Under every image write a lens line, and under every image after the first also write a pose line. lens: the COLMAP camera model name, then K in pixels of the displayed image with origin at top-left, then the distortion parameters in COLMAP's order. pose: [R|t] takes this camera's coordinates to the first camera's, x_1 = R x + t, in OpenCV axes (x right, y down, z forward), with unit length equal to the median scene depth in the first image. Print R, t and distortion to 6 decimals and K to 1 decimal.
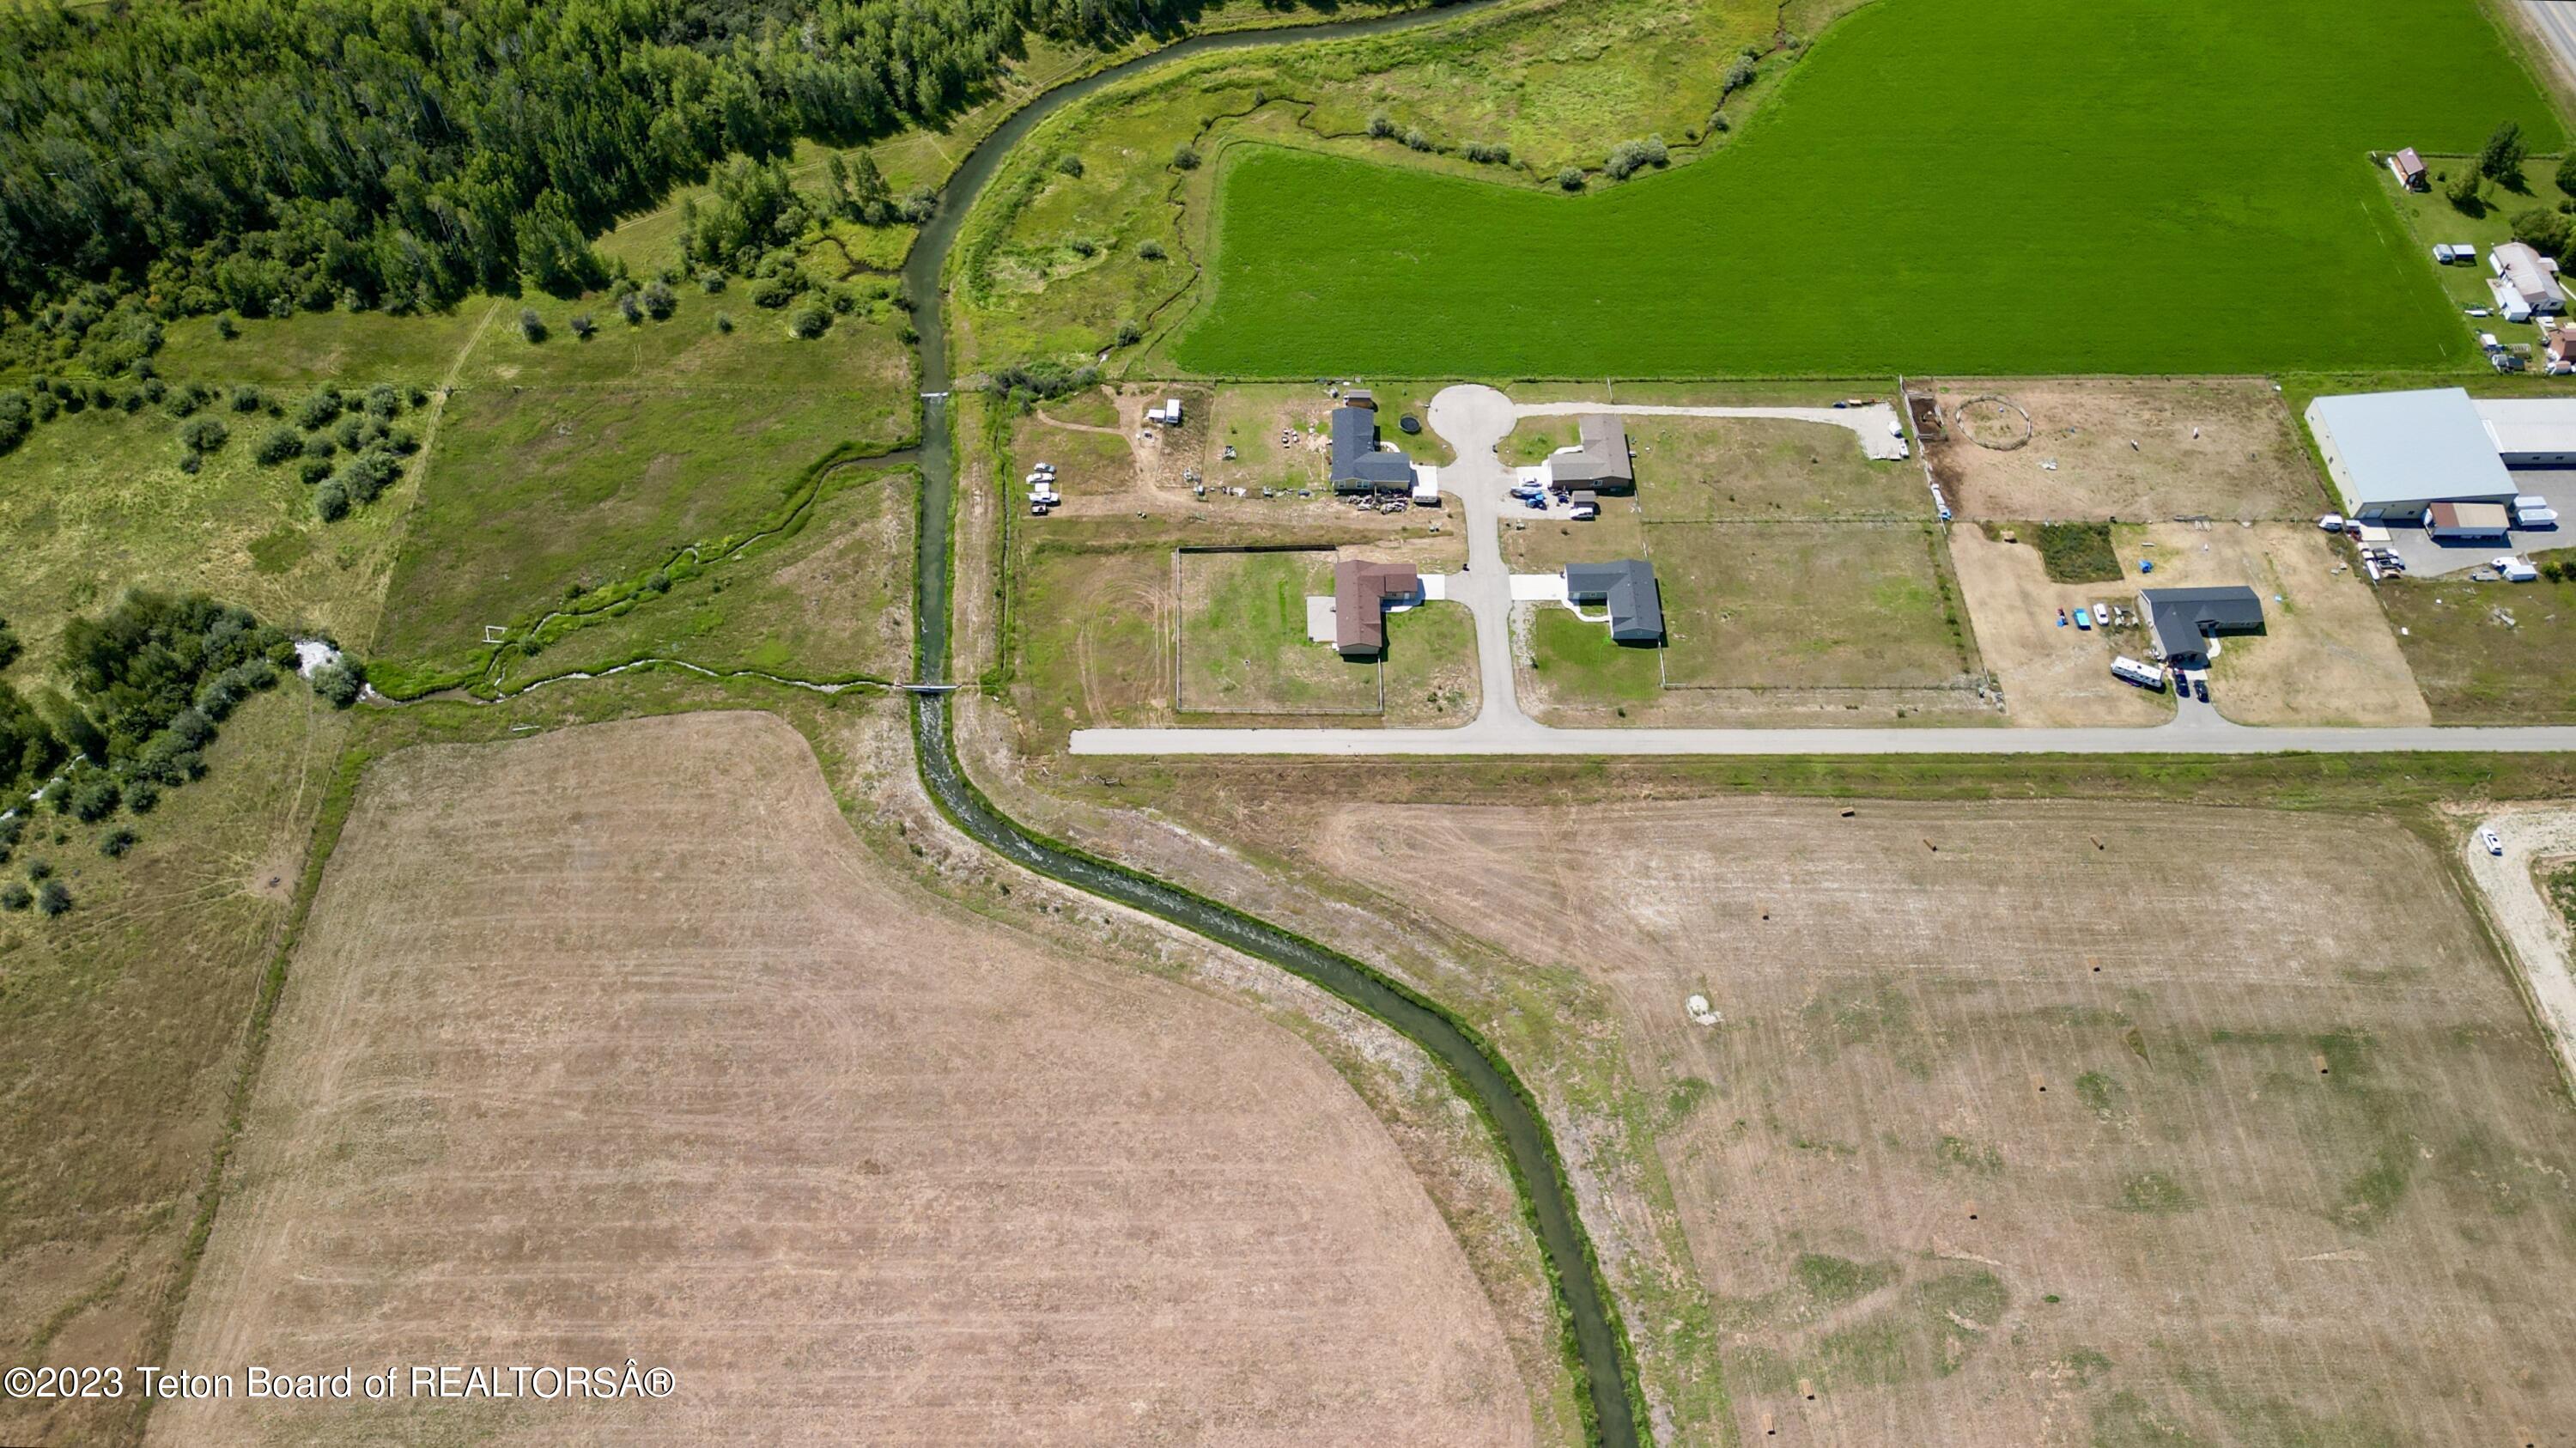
lens RADIAL K [[1790.0, 0, 1288.0], [0, 1790.0, 724.0], [0, 0, 1]] dist [0.081927, -0.102178]
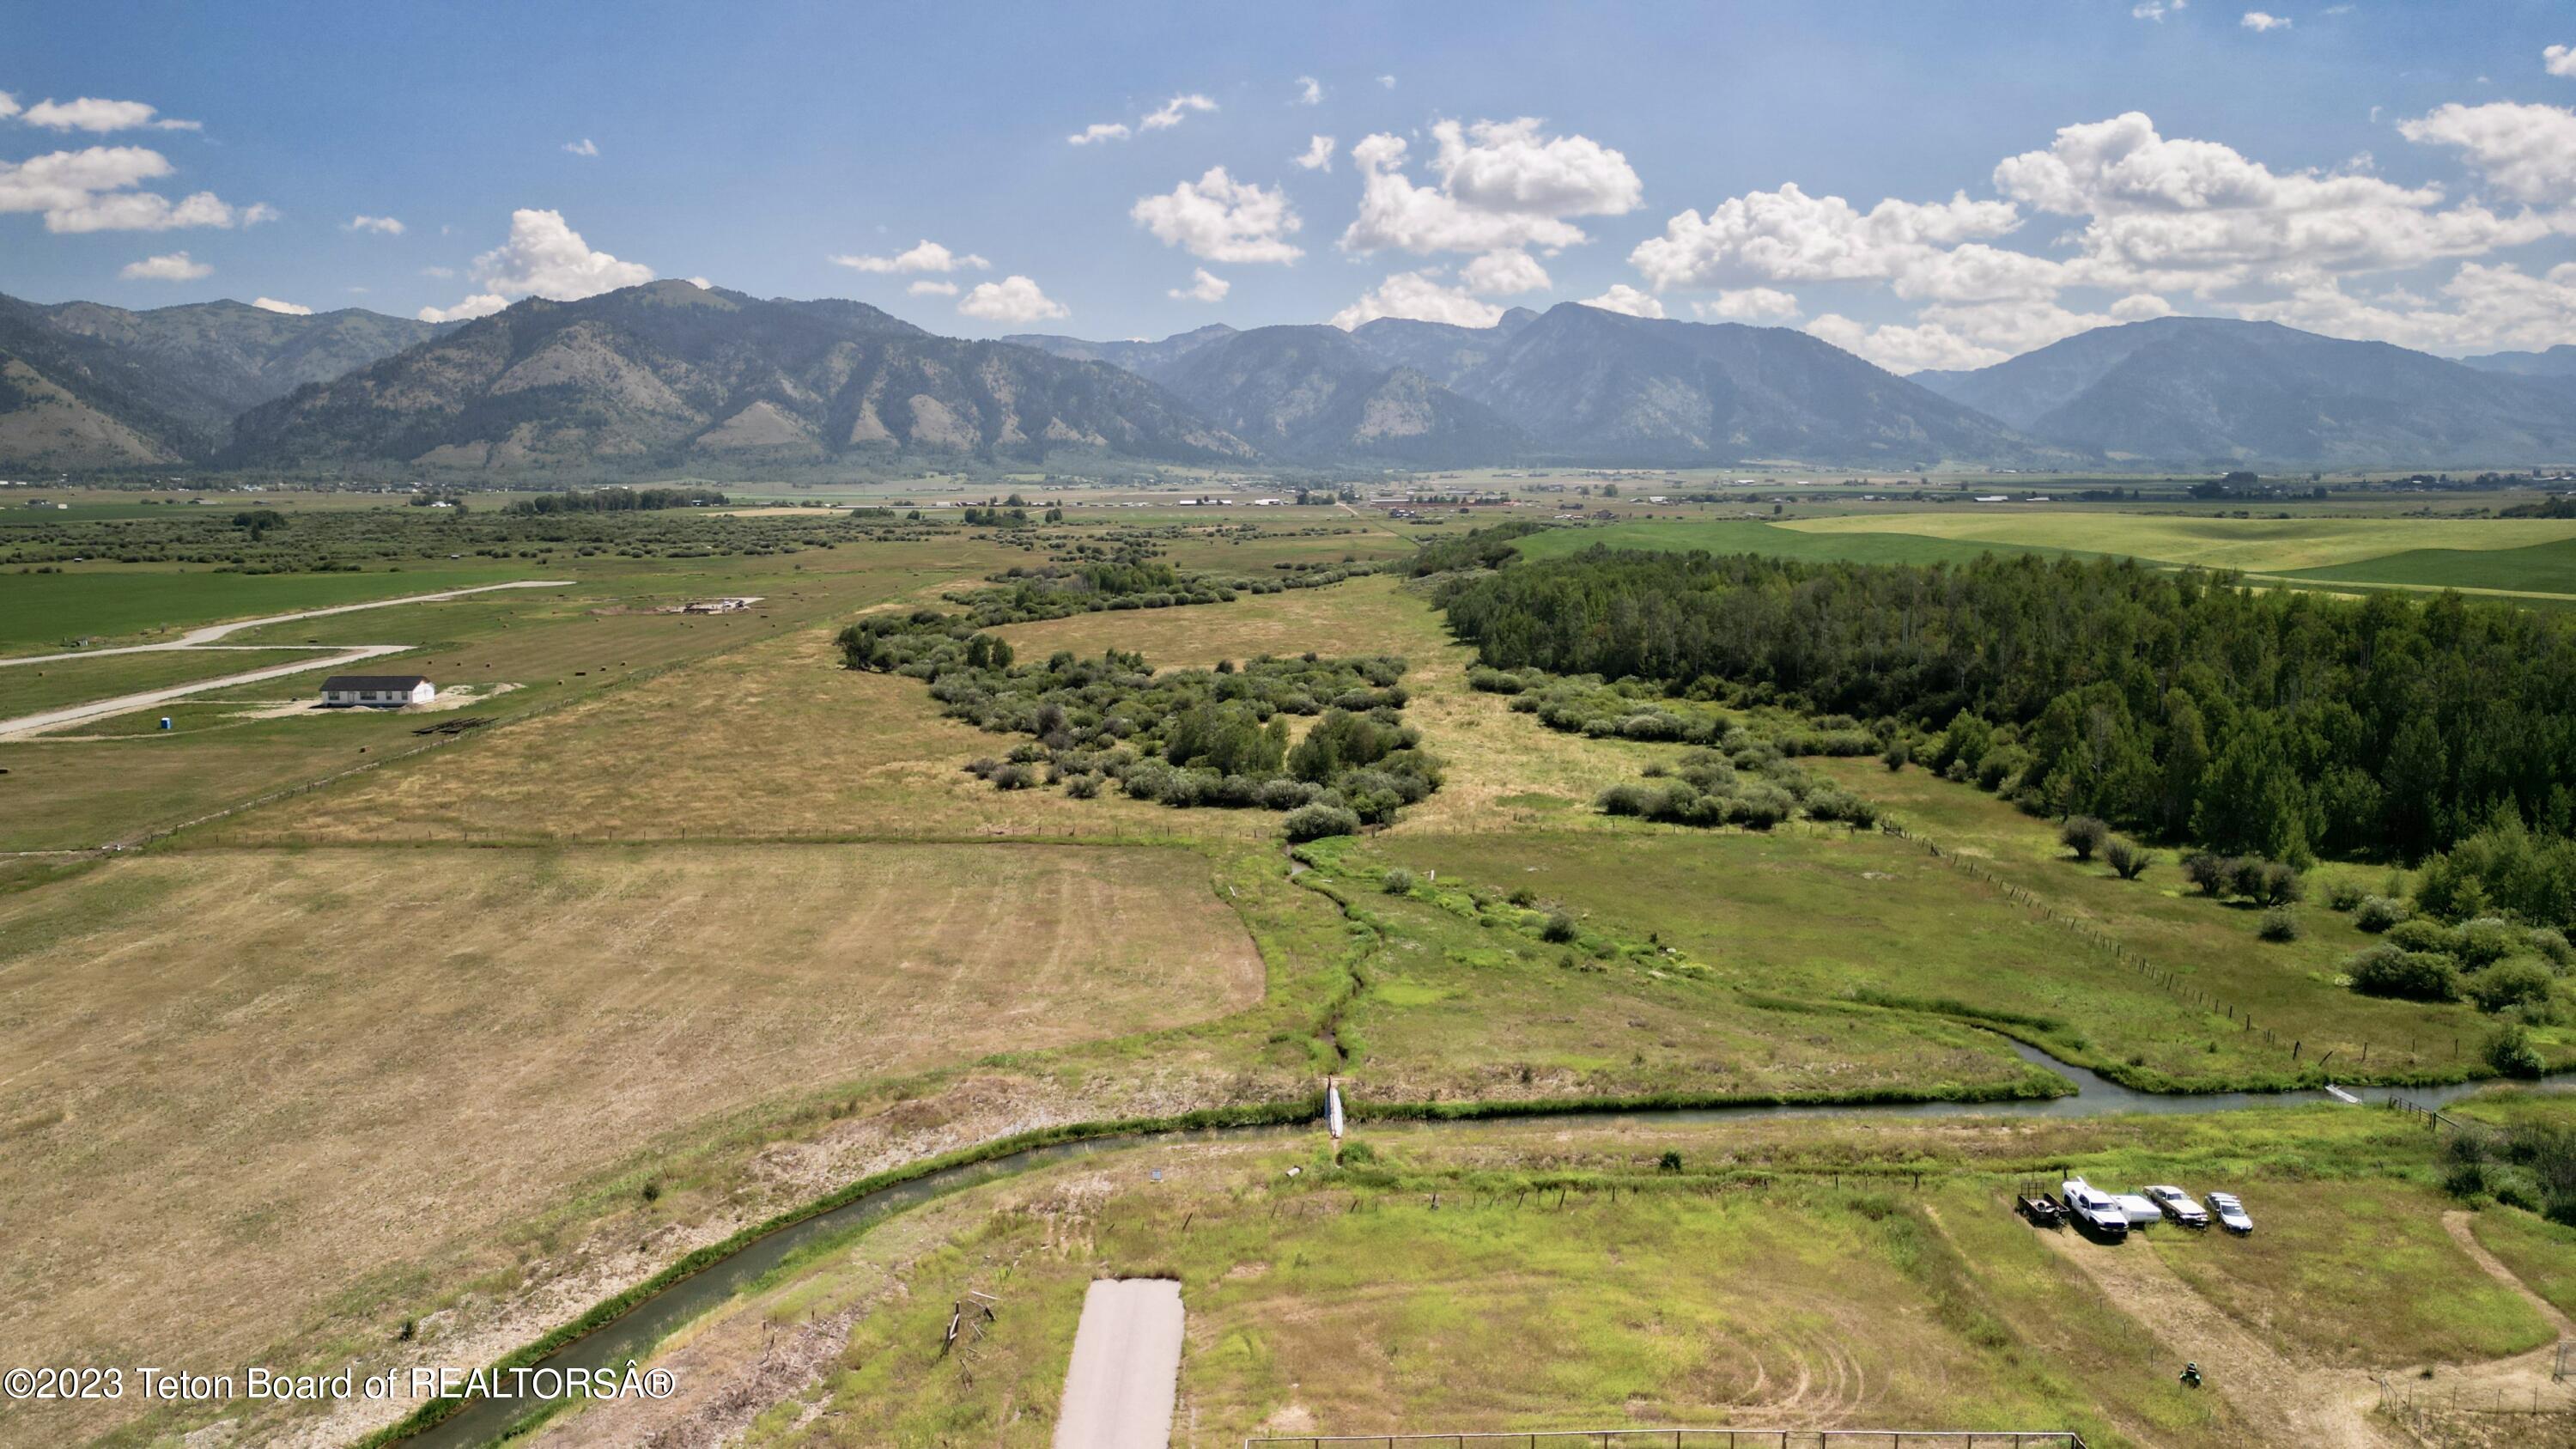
lens RADIAL K [[1790.1, 0, 1288.0], [0, 1790.1, 724.5], [0, 0, 1]] dist [0.081927, -0.102178]
pose [[-0.019548, 0.093112, -0.995464, 0.178871], [-0.809399, 0.583021, 0.070428, -0.087426], [0.586933, 0.807104, 0.063967, 0.864491]]
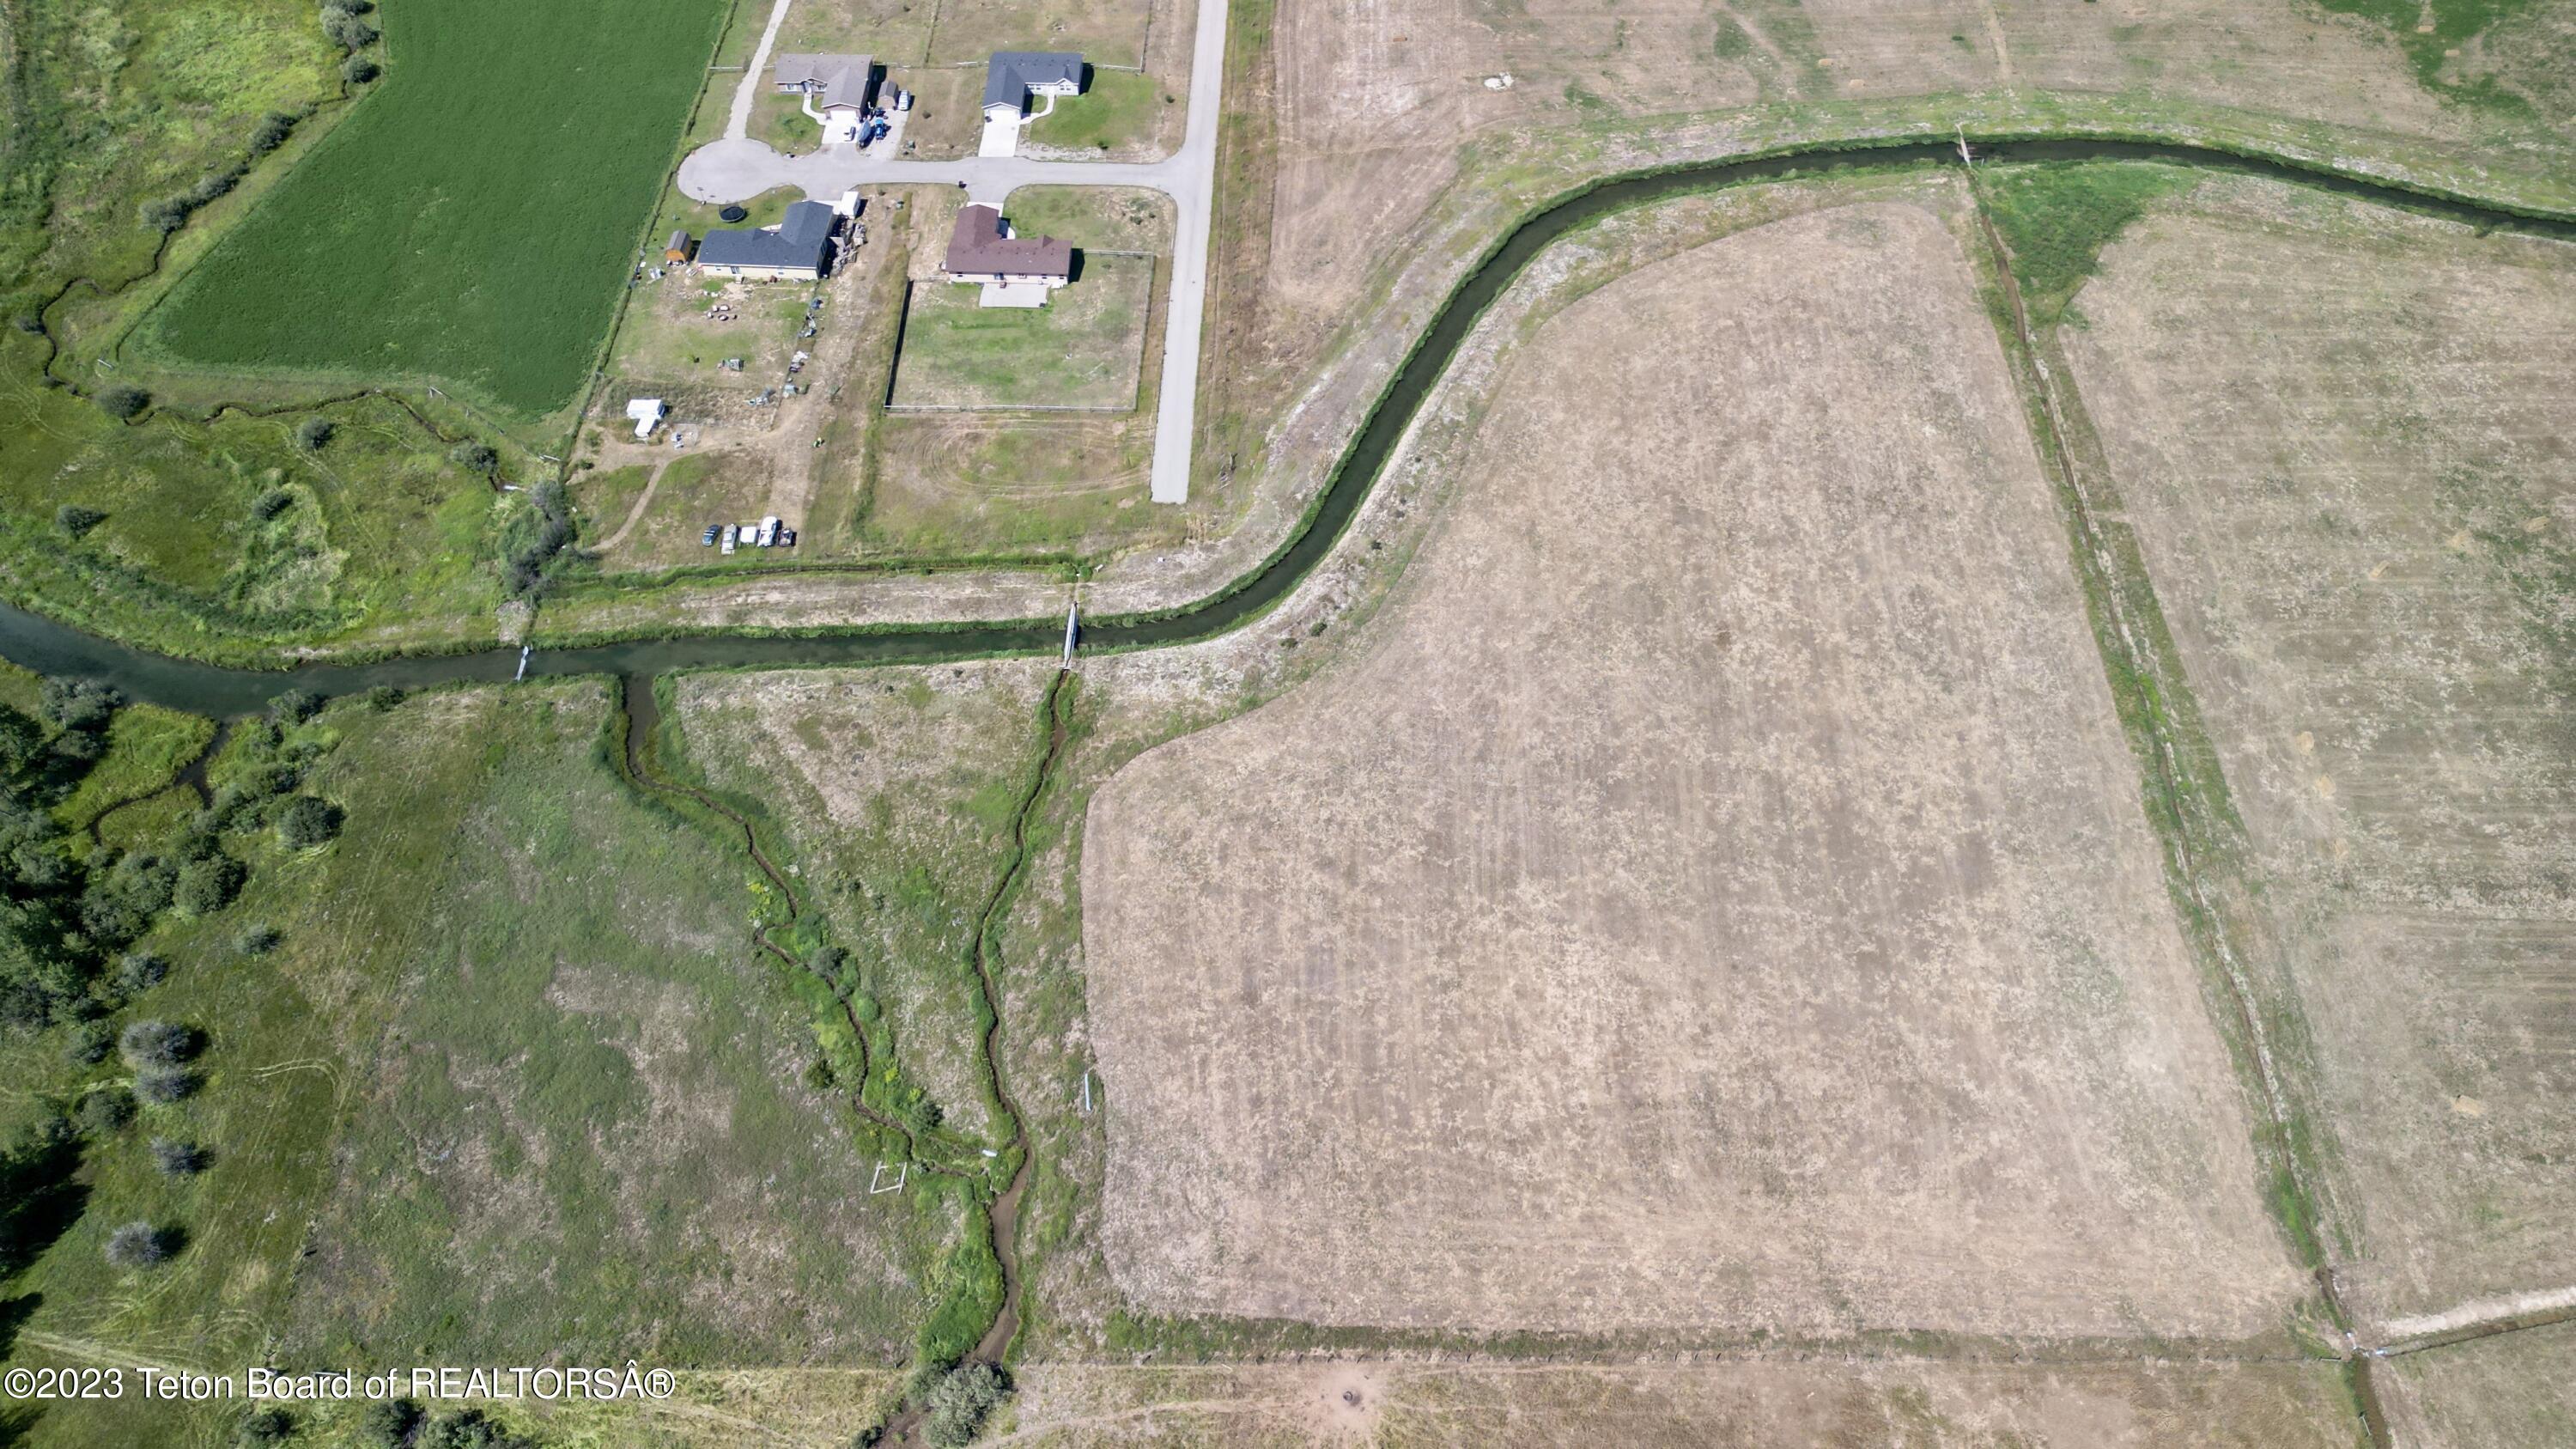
lens RADIAL K [[1752.4, 0, 1288.0], [0, 1752.4, 724.5], [0, 0, 1]] dist [0.098084, -0.153020]
pose [[0.048915, -0.820036, 0.570218, -0.633117], [0.822851, 0.356688, 0.442368, -0.254169], [-0.566148, 0.447566, 0.692215, 0.423579]]
